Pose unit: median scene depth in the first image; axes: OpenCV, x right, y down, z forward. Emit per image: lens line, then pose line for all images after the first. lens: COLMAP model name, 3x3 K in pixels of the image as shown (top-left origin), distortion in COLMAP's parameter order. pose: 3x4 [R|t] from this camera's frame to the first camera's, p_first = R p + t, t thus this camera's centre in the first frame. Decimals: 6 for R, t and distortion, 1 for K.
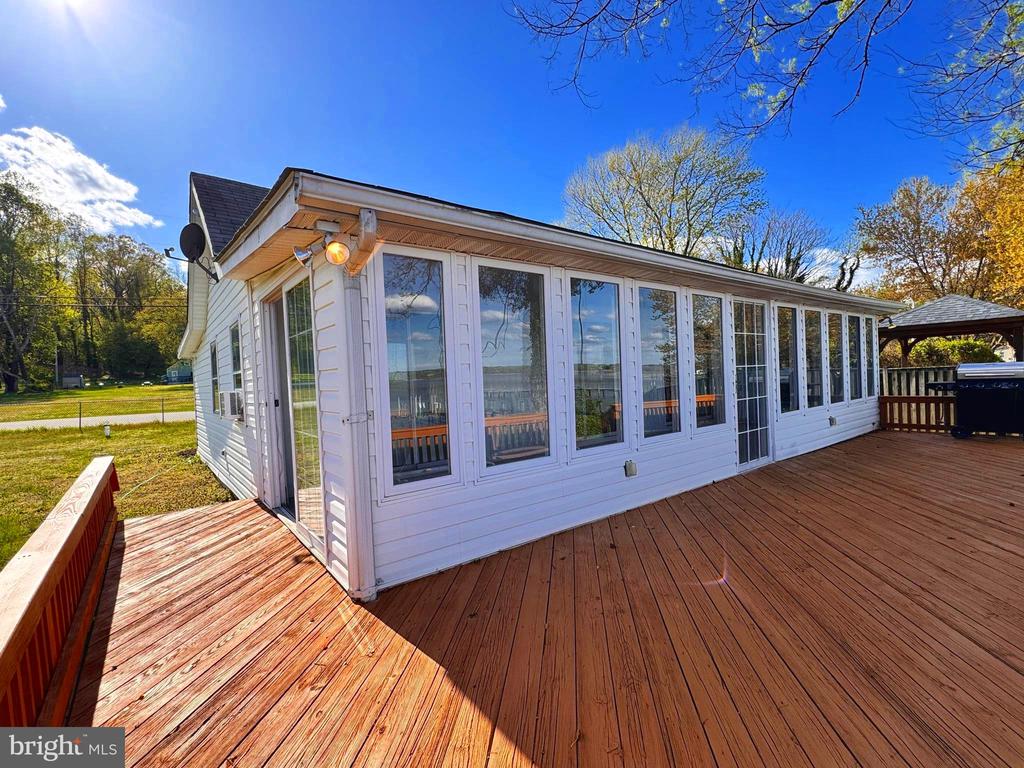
lens RADIAL K [[467.7, 0, 512.0], [0, 467.7, 384.0], [0, 0, 1]] dist [0.000059, 0.000044]
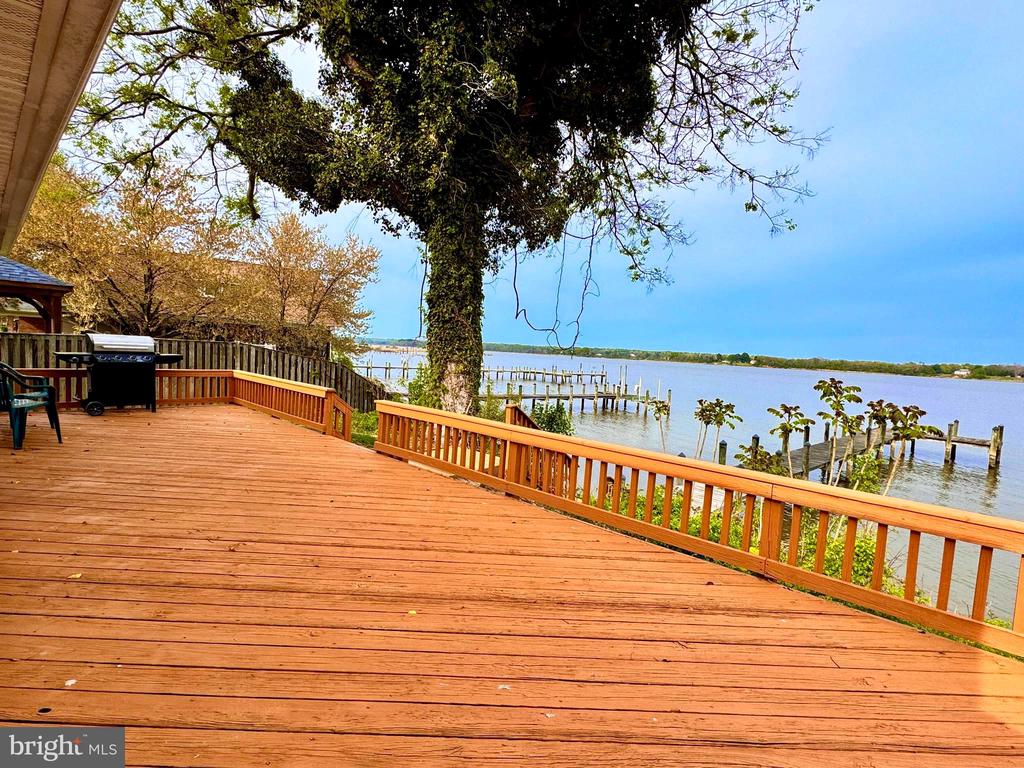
lens RADIAL K [[500.4, 0, 512.0], [0, 500.4, 384.0], [0, 0, 1]] dist [-0.002315, -0.000442]
pose [[-0.154638, -0.033446, 0.987405, -0.128051], [-0.027396, 0.999188, 0.029554, 0.003511], [-0.987591, -0.022480, -0.155429, 0.352985]]
